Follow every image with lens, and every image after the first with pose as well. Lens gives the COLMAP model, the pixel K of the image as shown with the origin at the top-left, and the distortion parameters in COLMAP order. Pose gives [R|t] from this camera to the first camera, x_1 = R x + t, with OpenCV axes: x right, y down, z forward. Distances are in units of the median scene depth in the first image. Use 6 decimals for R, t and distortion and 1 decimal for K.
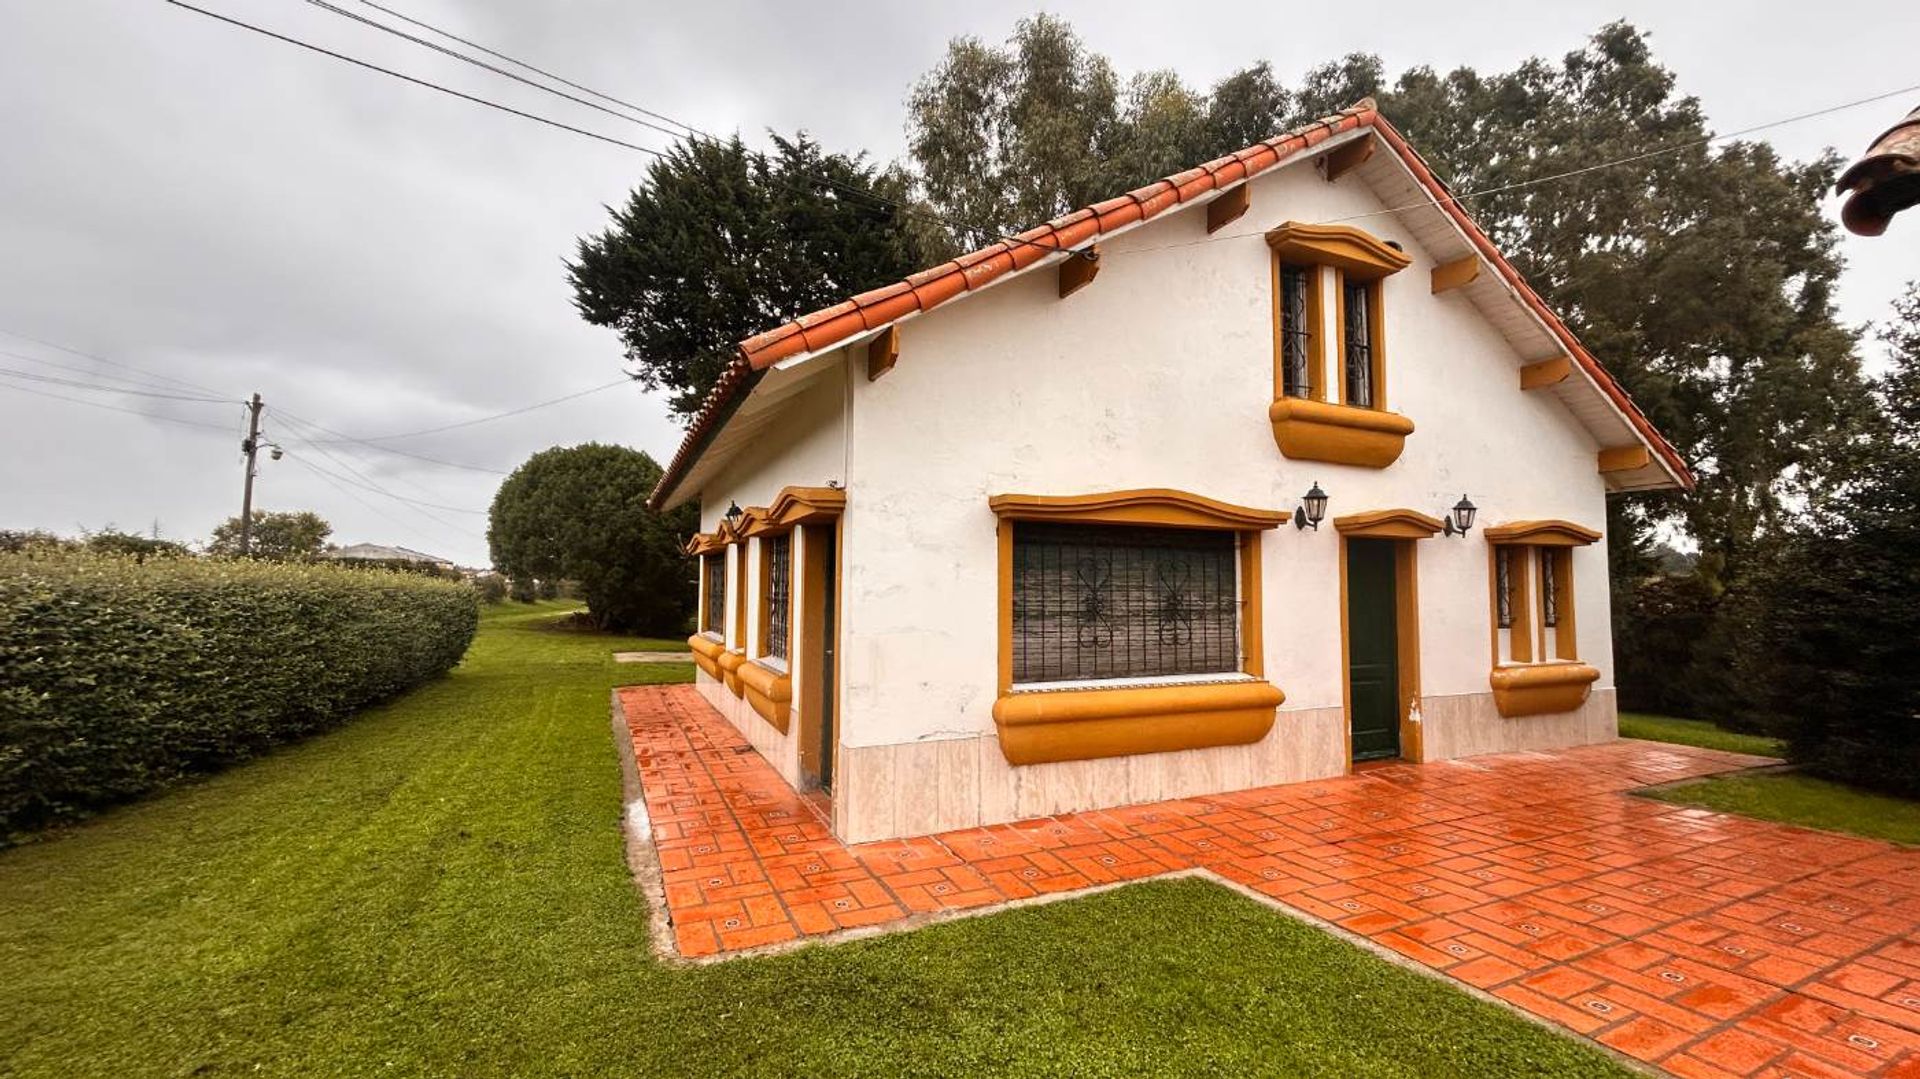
lens RADIAL K [[770.6, 0, 956.9], [0, 770.6, 539.5], [0, 0, 1]] dist [-0.000459, -0.000107]
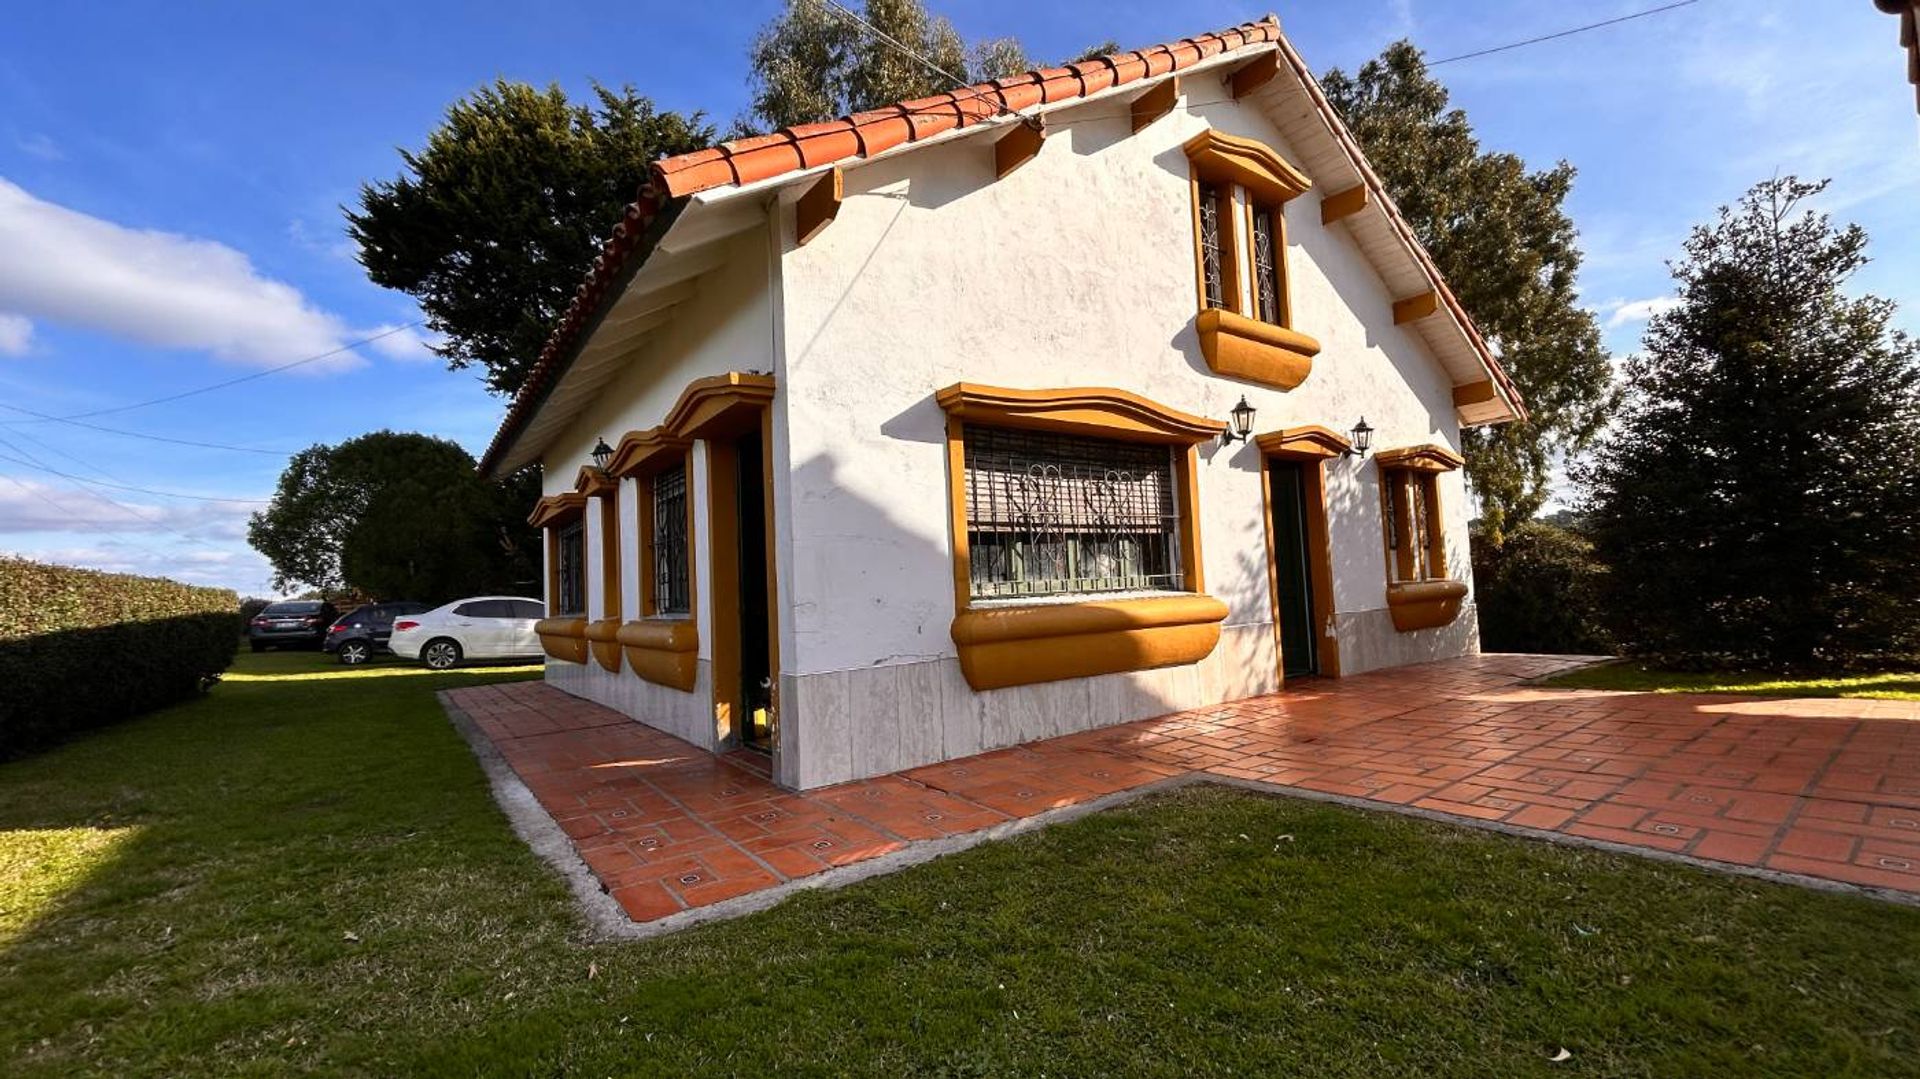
lens RADIAL K [[770.1, 0, 955.0], [0, 770.1, 539.3], [0, 0, 1]] dist [-0.003910, -0.000217]
pose [[0.979522, -0.037697, 0.197776, -0.087791], [0.037768, 0.999281, 0.003413, 0.084024], [-0.197762, 0.004126, 0.980241, 0.097813]]
